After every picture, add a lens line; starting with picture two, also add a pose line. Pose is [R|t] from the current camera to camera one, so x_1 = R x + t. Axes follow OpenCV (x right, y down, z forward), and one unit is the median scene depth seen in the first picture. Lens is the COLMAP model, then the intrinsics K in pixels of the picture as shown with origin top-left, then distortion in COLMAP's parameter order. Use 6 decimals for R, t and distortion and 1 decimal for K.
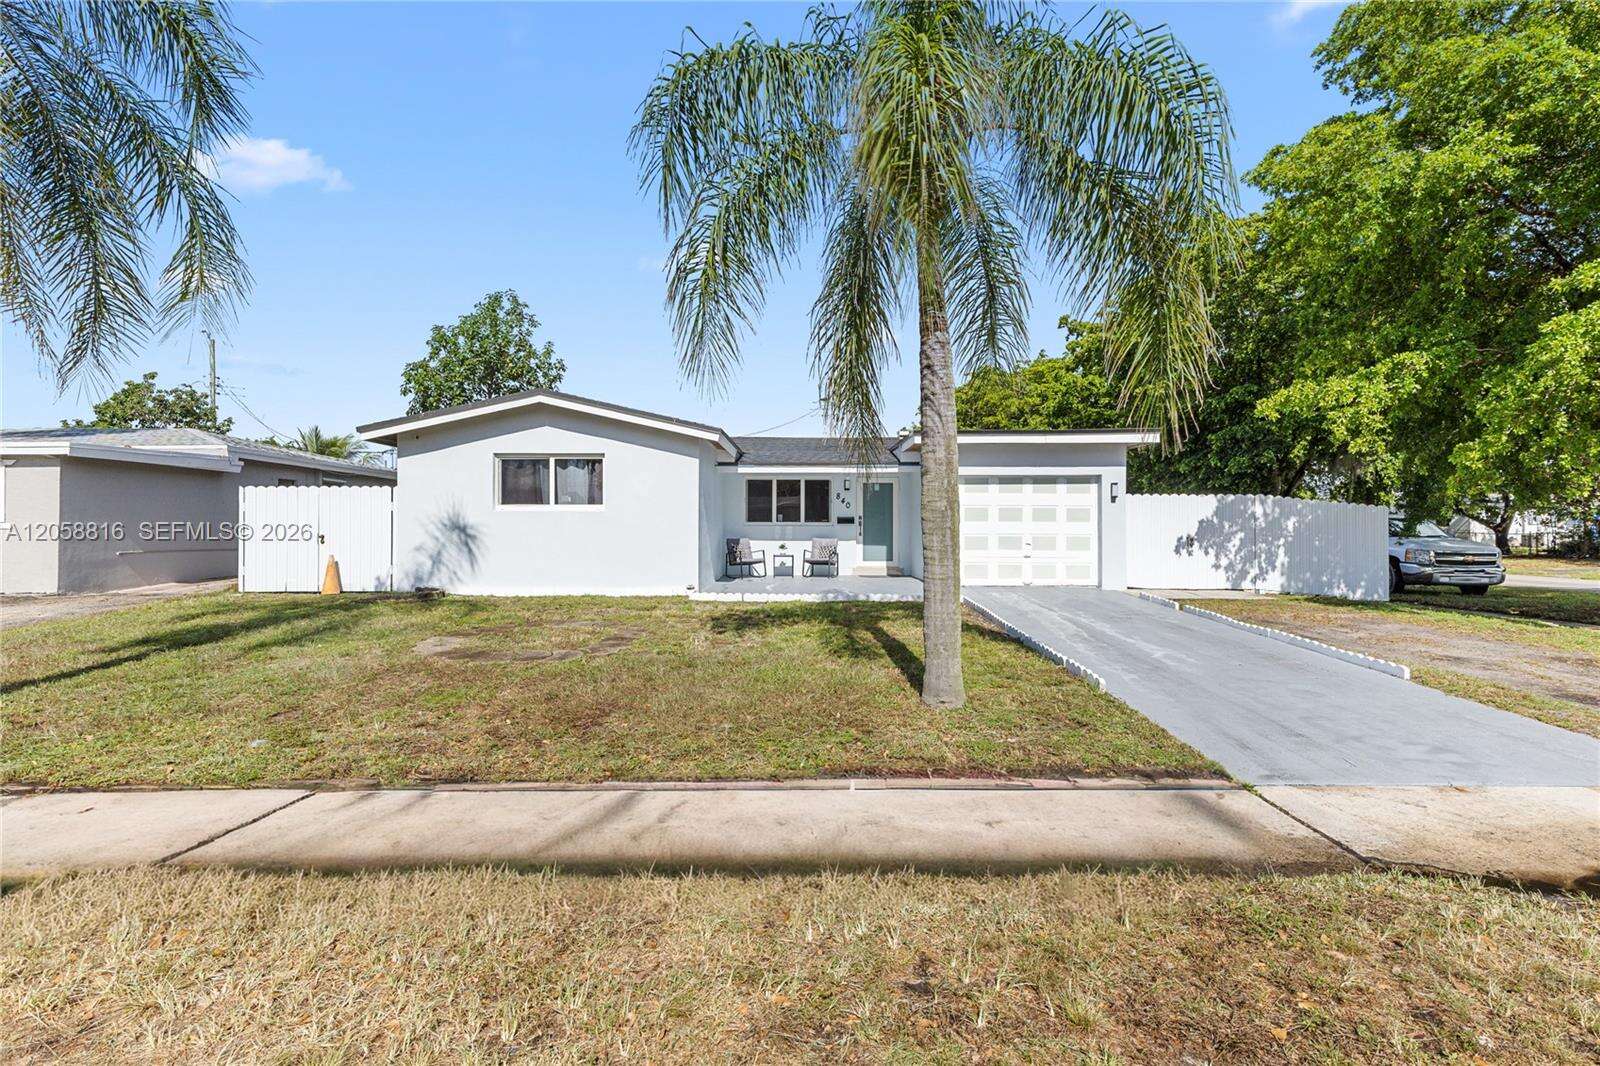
lens RADIAL K [[719.9, 0, 794.4], [0, 719.9, 526.6], [0, 0, 1]] dist [0.004000, -0.000761]
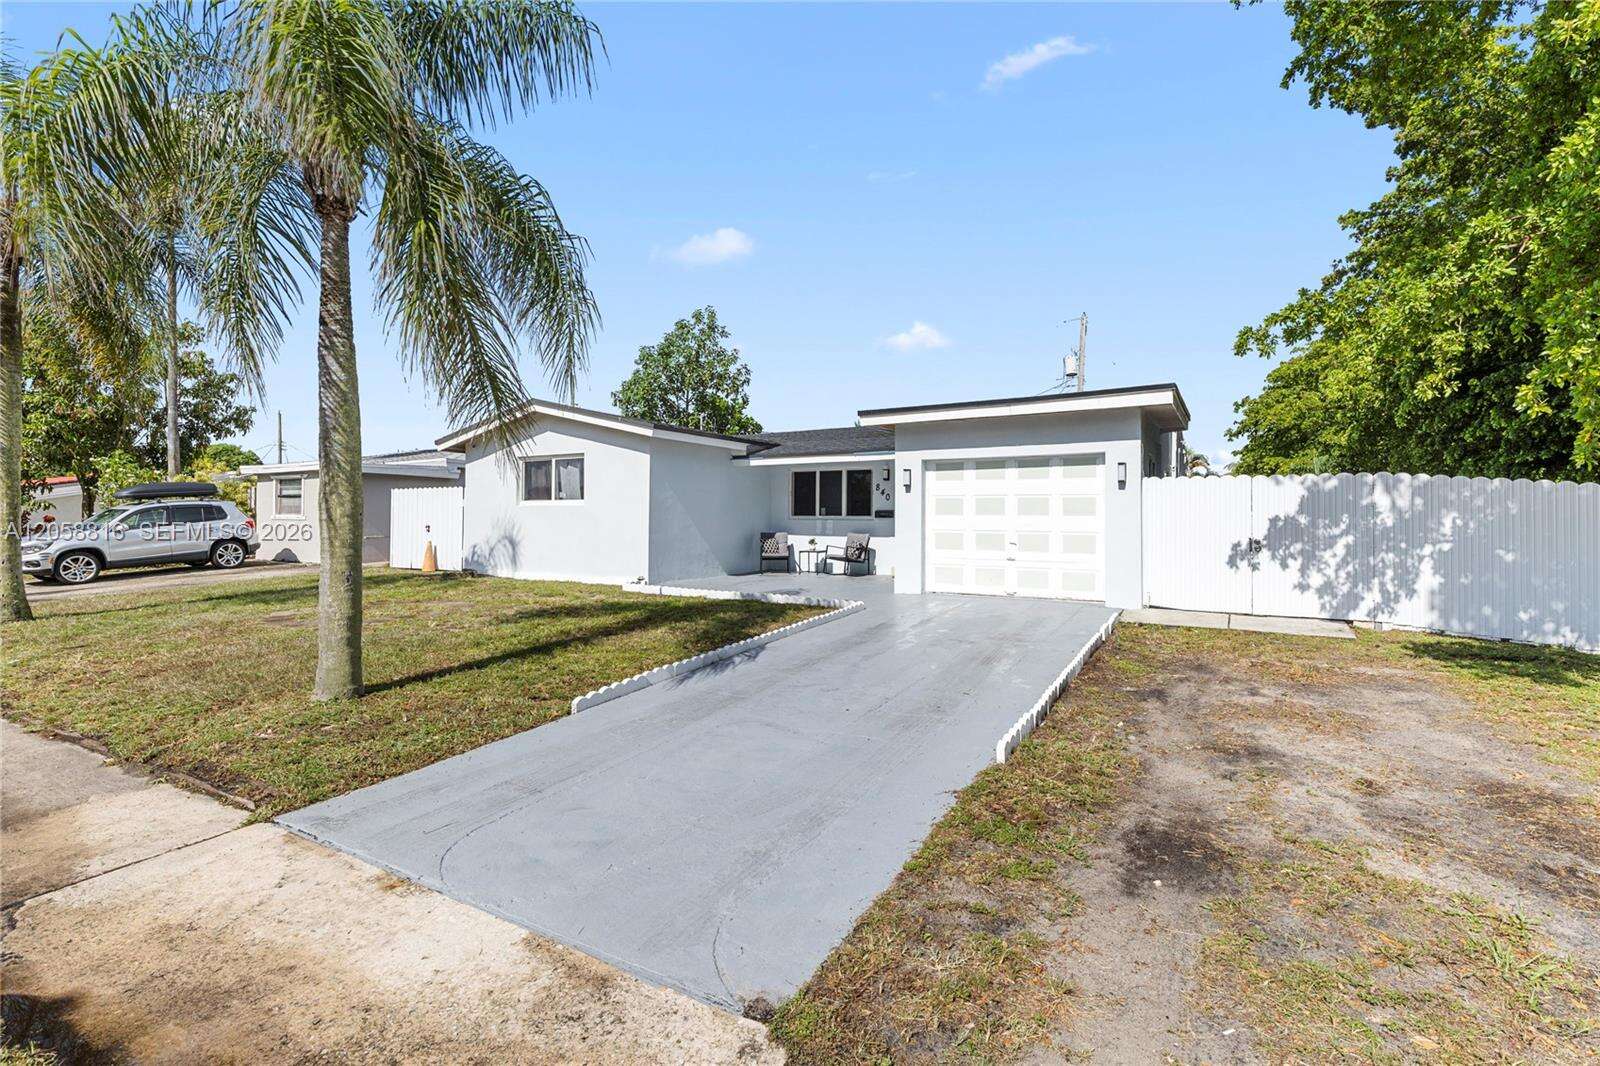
lens RADIAL K [[719.9, 0, 786.9], [0, 719.9, 525.6], [0, 0, 1]] dist [0.004000, -0.000761]
pose [[0.856689, 0.010883, -0.515718, 0.521623], [-0.006394, 0.999925, 0.010480, -0.003503], [0.515794, -0.005680, 0.856694, 0.187510]]
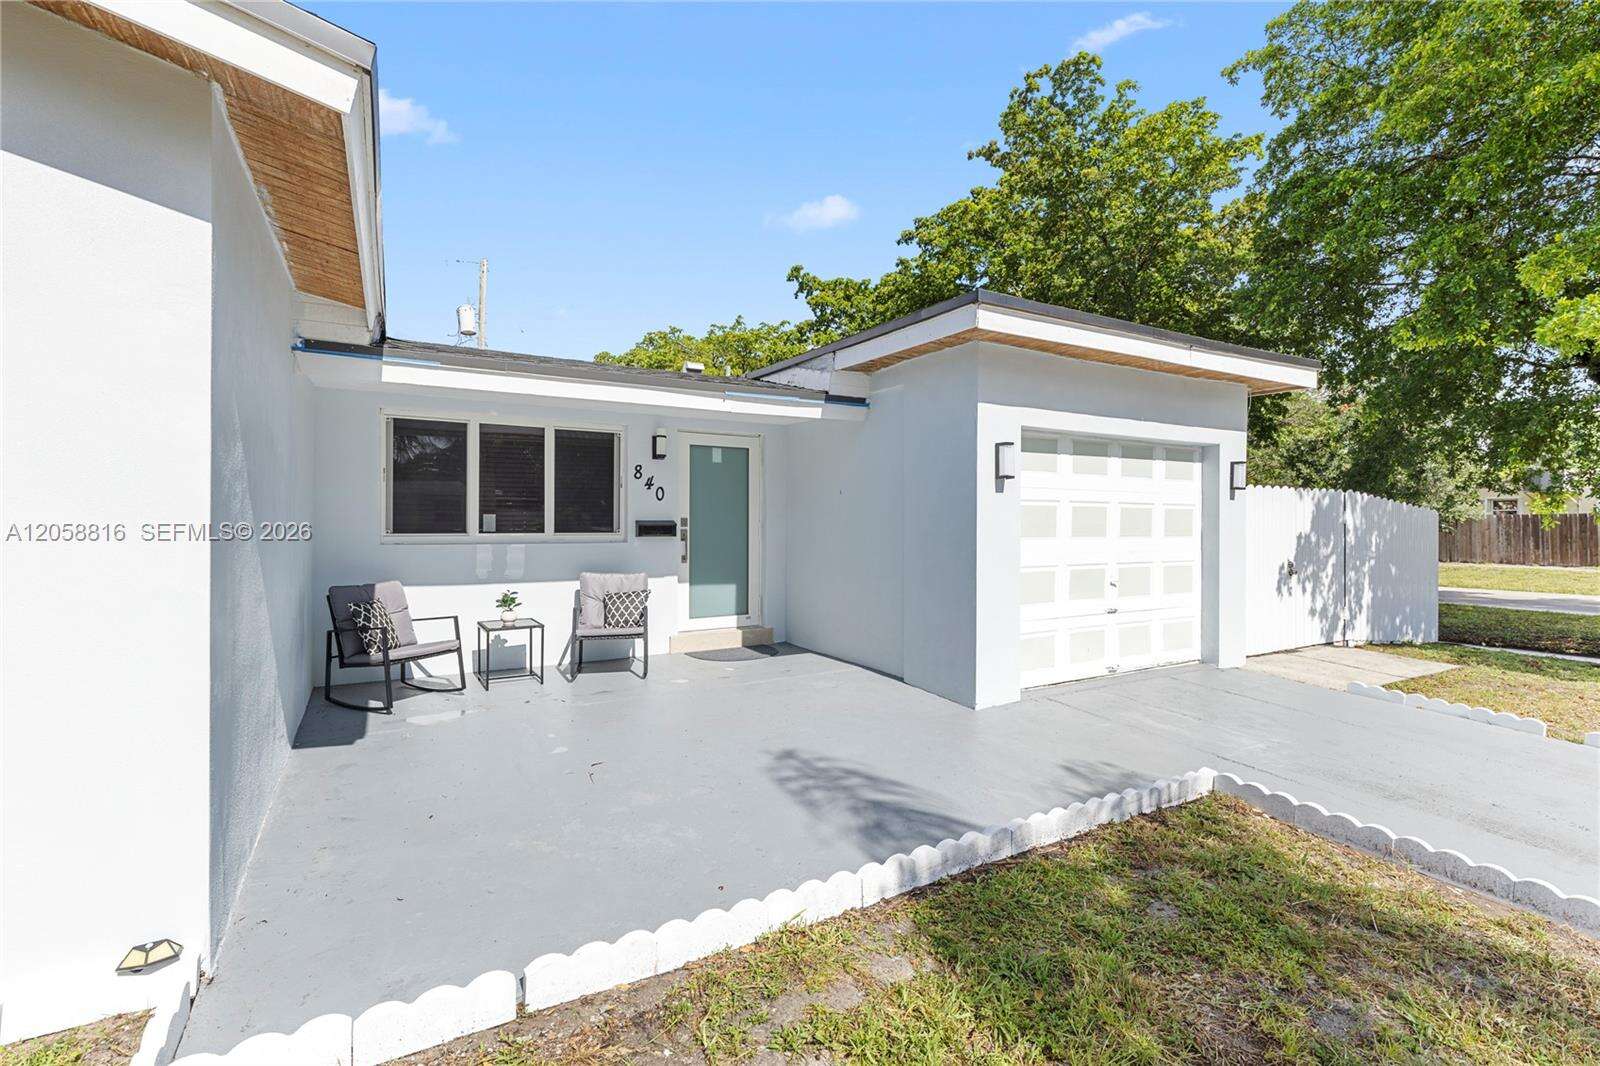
lens RADIAL K [[719.9, 0, 788.3], [0, 719.9, 525.5], [0, 0, 1]] dist [0.004000, -0.000761]
pose [[0.862044, 0.002942, 0.506825, -0.093210], [-0.006535, 0.999965, 0.005310, -0.015885], [-0.506791, -0.007890, 0.862033, 0.704511]]
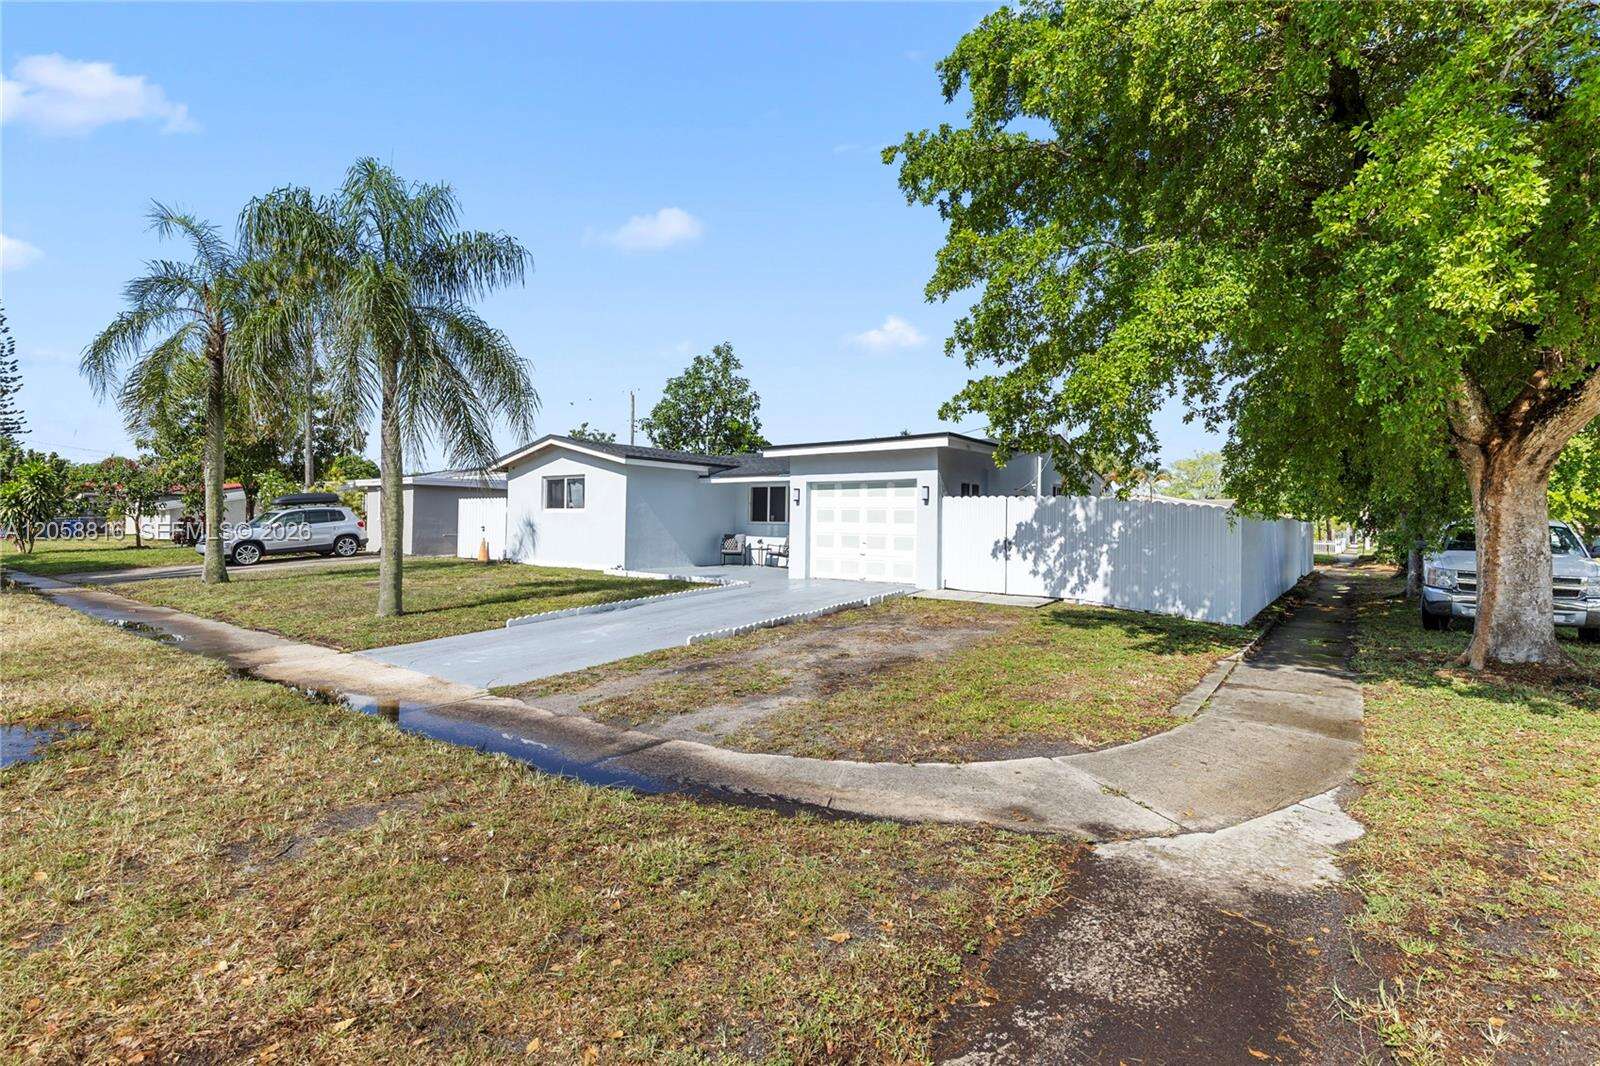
lens RADIAL K [[719.9, 0, 786.2], [0, 719.9, 534.1], [0, 0, 1]] dist [0.004000, -0.000761]
pose [[0.789392, 0.021232, -0.613523, 0.906747], [-0.014046, 0.999765, 0.016525, -0.006105], [0.613729, -0.004427, 0.789504, 0.055773]]
